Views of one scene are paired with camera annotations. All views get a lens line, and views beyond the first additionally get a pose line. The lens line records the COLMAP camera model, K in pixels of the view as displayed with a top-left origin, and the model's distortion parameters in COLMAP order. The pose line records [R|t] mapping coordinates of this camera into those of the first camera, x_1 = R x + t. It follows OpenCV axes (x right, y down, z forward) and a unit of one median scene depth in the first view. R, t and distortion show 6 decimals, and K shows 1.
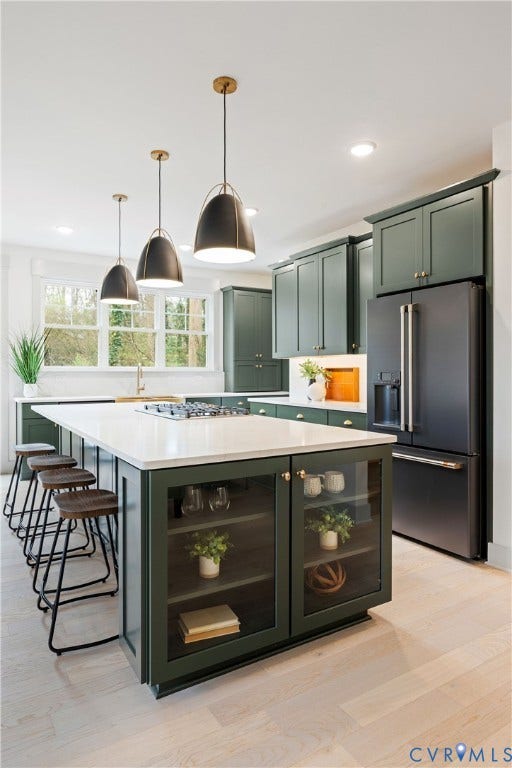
lens RADIAL K [[480.6, 0, 257.0], [0, 480.6, 378.4], [0, 0, 1]] dist [-0.006115, 0.002079]
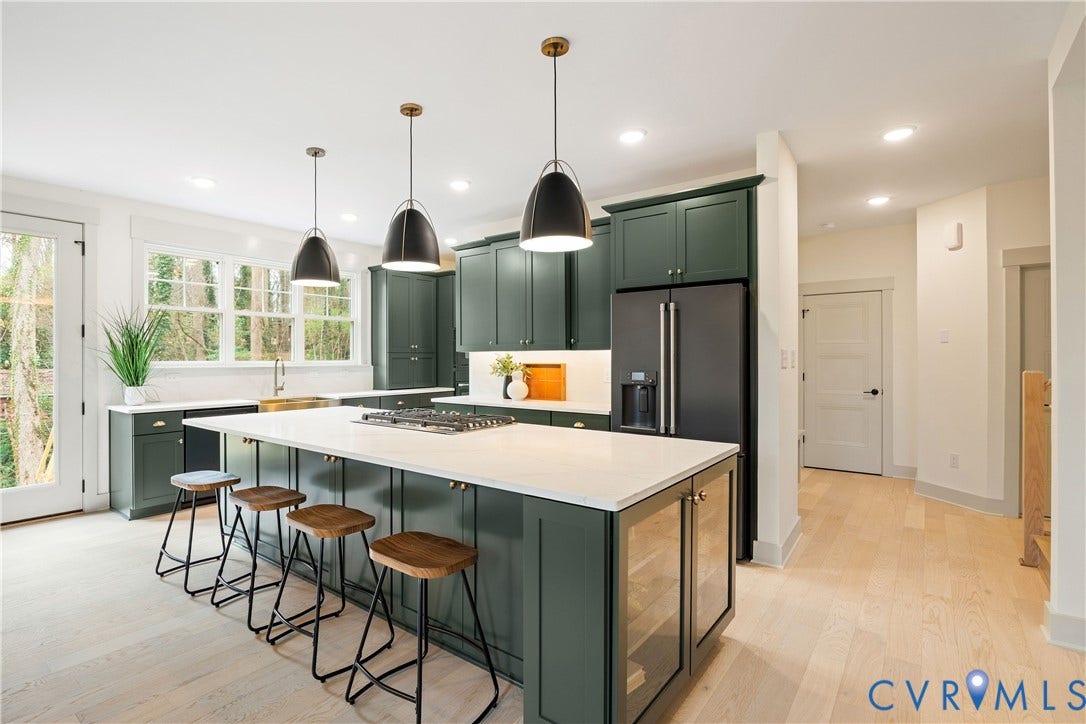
lens RADIAL K [[529.7, 0, 541.7], [0, 529.7, 365.1], [0, 0, 1]] dist [-0.004770, -0.000598]
pose [[0.946676, -0.003504, 0.322167, -0.165350], [0.005838, 0.999963, -0.006279, -0.013743], [-0.322133, 0.007825, 0.946662, 0.045690]]
